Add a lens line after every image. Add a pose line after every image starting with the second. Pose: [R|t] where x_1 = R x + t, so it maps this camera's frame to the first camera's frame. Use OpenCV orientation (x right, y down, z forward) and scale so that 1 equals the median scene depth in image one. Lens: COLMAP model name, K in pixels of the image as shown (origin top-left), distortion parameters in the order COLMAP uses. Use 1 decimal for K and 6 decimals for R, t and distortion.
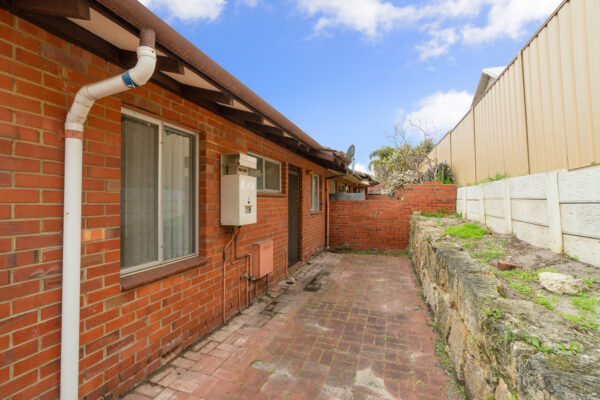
lens RADIAL K [[254.7, 0, 297.8], [0, 254.7, 194.1], [0, 0, 1]] dist [0.001160, 0.000017]
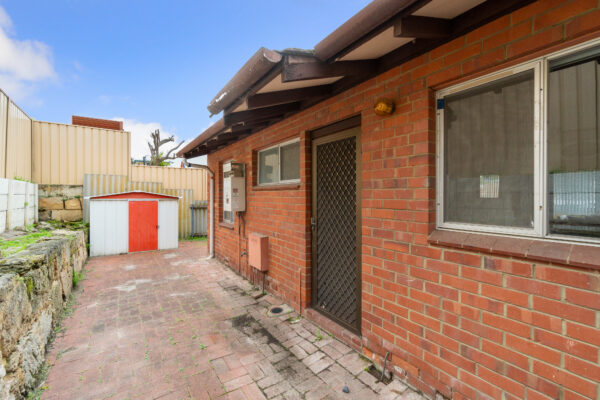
lens RADIAL K [[254.7, 0, 297.8], [0, 254.7, 194.1], [0, 0, 1]] dist [0.001160, 0.000017]
pose [[-0.575828, -0.001287, -0.817570, 0.667307], [0.024877, 0.999508, -0.019095, 0.053015], [0.817193, -0.031334, -0.575512, 1.903478]]
